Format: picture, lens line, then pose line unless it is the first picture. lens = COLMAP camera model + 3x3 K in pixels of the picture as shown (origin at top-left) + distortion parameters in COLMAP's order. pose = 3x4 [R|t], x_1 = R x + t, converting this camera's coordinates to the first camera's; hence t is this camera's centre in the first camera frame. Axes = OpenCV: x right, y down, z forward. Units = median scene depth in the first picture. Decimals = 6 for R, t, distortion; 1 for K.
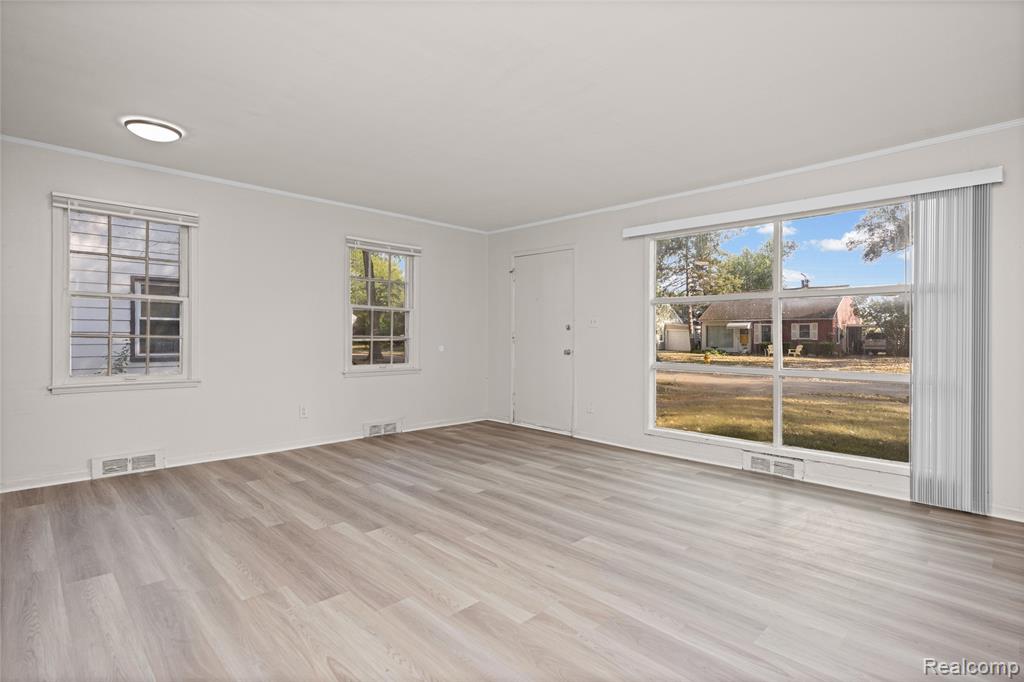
lens RADIAL K [[497.3, 0, 514.5], [0, 497.3, 337.3], [0, 0, 1]] dist [0.007574, 0.000160]
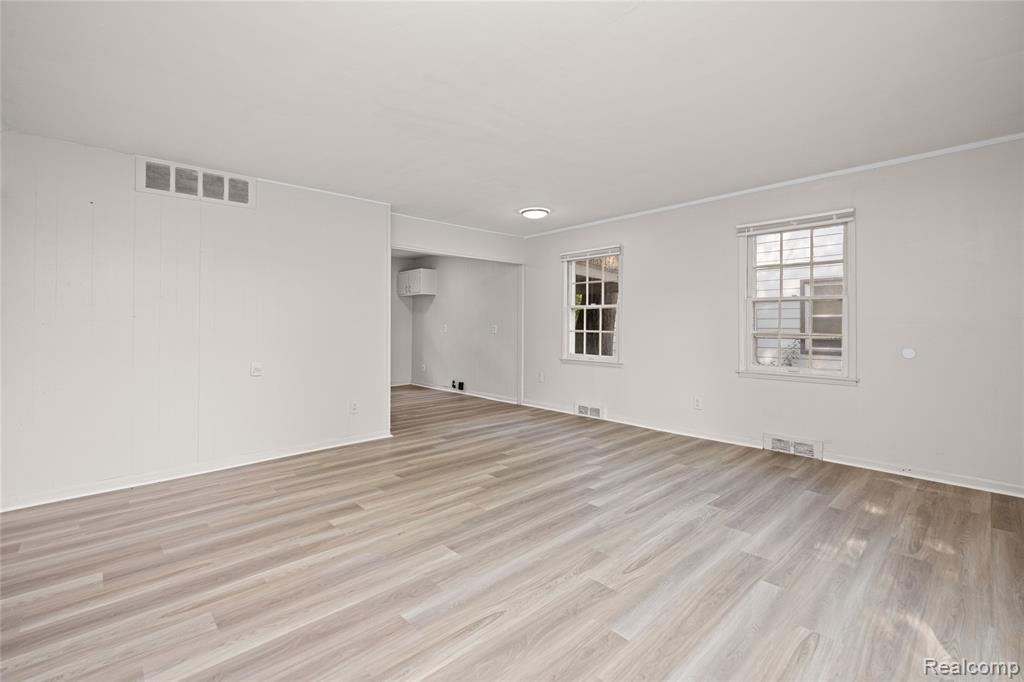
lens RADIAL K [[443.3, 0, 507.6], [0, 443.3, 335.8], [0, 0, 1]] dist [0.003149, -0.000099]
pose [[-0.023106, 0.013182, -0.999646, 0.726728], [-0.005905, 0.999894, 0.013322, -0.006536], [0.999716, 0.006210, -0.023025, 0.849715]]
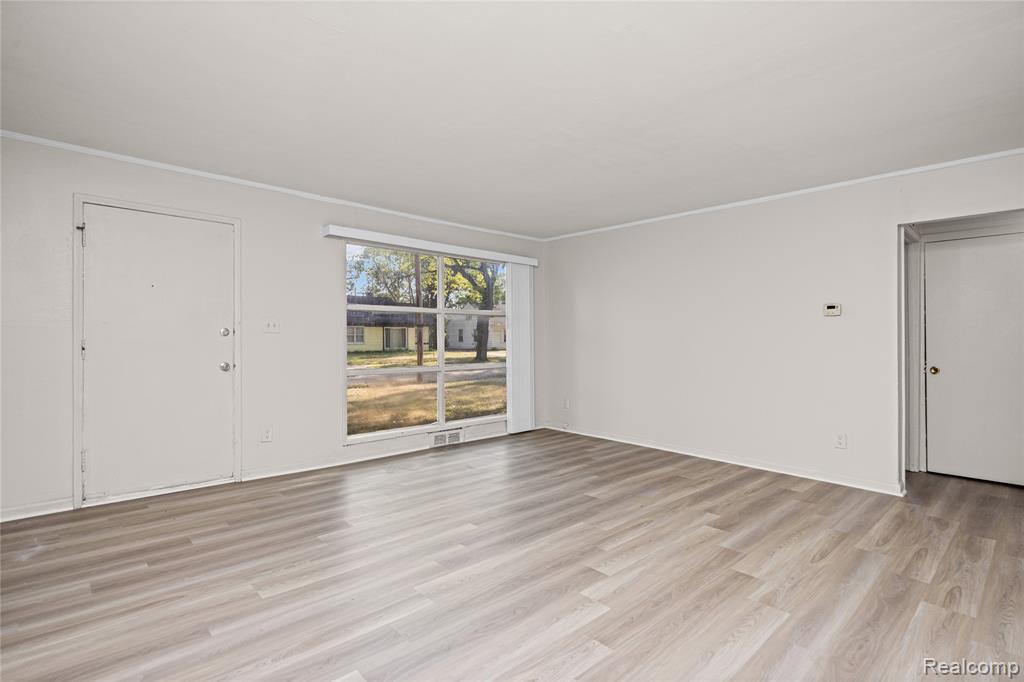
lens RADIAL K [[497.5, 0, 496.2], [0, 497.5, 336.7], [0, 0, 1]] dist [-0.000434, -0.000336]
pose [[0.047346, -0.001710, 0.998877, -0.924458], [0.001881, 0.999997, 0.001623, -0.021036], [-0.998877, 0.001802, 0.047349, 0.907107]]
